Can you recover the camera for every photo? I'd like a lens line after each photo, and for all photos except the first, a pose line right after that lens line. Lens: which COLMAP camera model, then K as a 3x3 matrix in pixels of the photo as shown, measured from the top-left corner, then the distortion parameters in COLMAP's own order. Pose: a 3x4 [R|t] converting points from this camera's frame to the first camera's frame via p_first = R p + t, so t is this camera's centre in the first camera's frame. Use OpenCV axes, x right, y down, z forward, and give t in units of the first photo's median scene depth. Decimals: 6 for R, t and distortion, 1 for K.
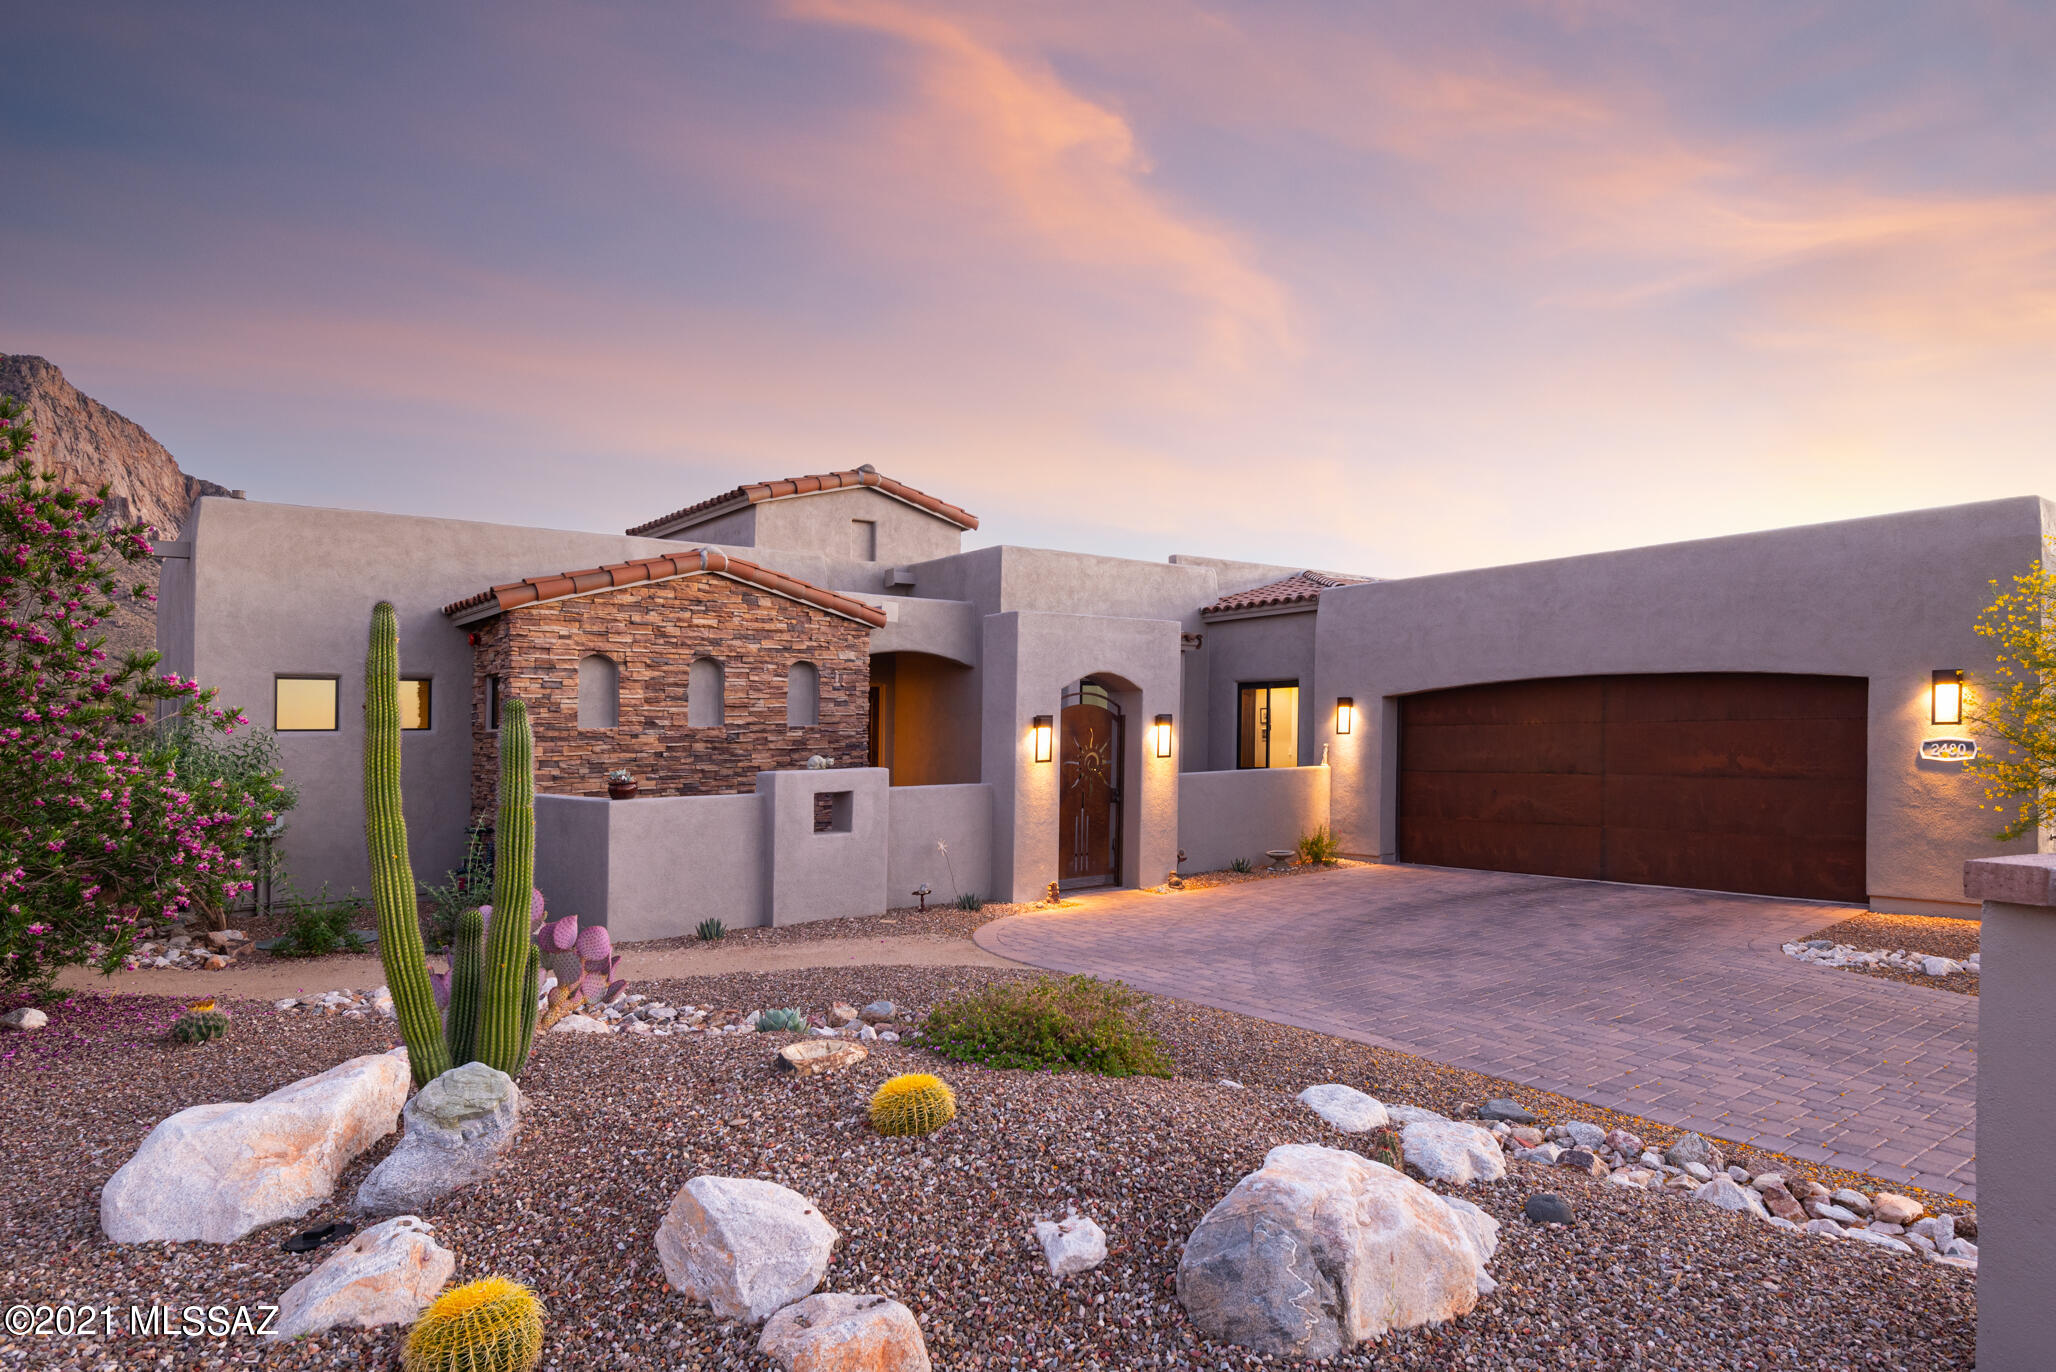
lens RADIAL K [[1242.8, 0, 1114.5], [0, 1242.8, 734.0], [0, 0, 1]] dist [0.033114, -0.009364]
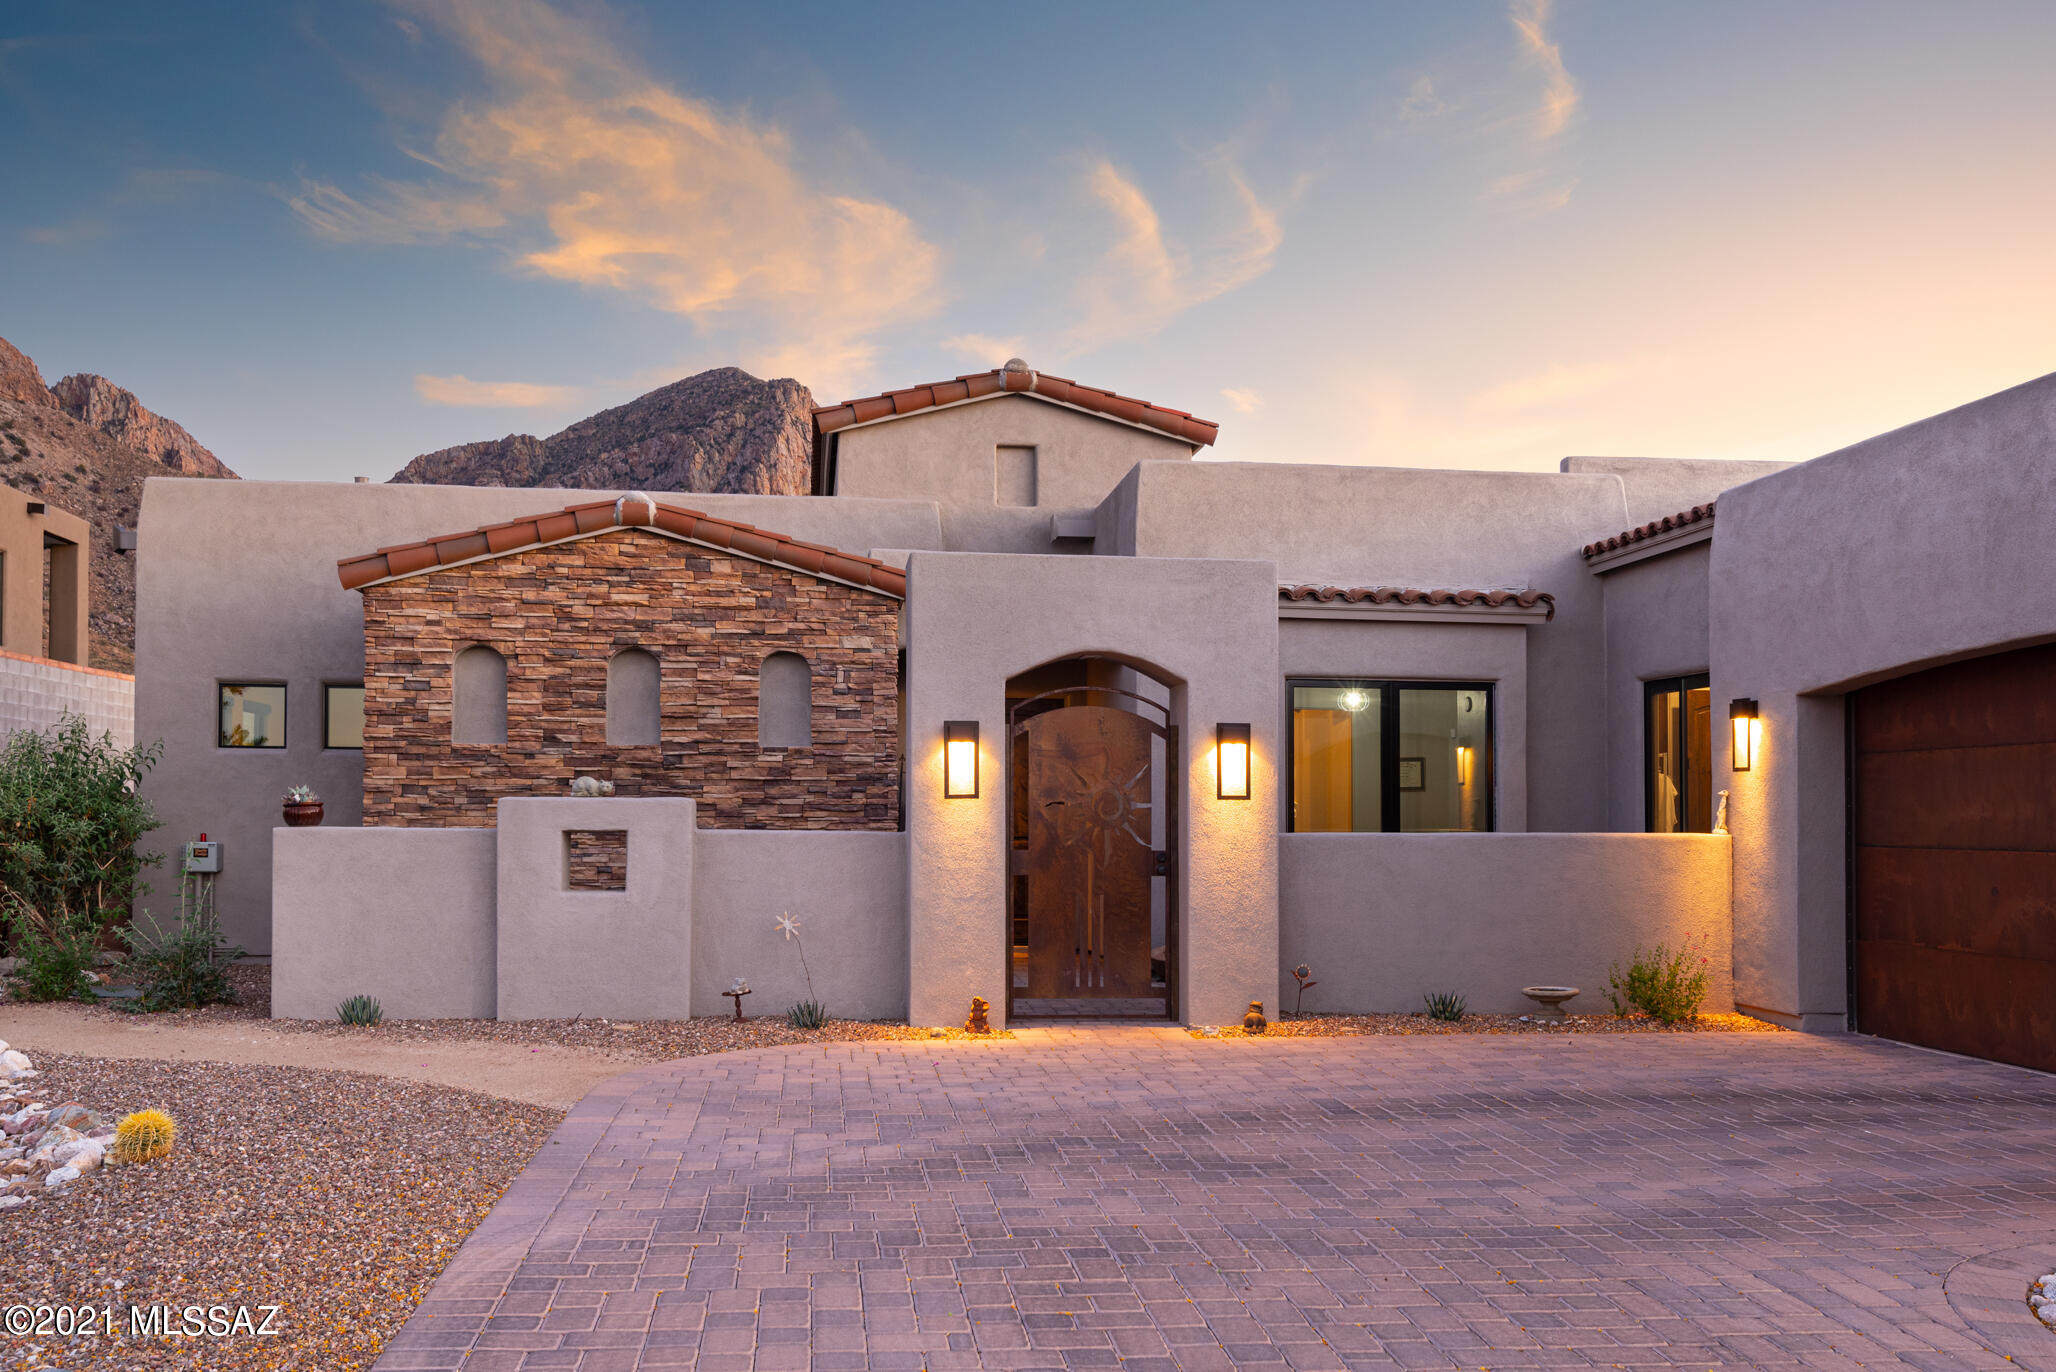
lens RADIAL K [[1852.2, 0, 1051.9], [0, 1852.2, 769.1], [0, 0, 1]] dist [0.020758, -0.012285]
pose [[0.826211, 0.004347, -0.563344, 0.459367], [-0.019268, 0.999603, -0.020546, 0.024646], [0.563031, 0.027830, 0.825967, 0.257121]]
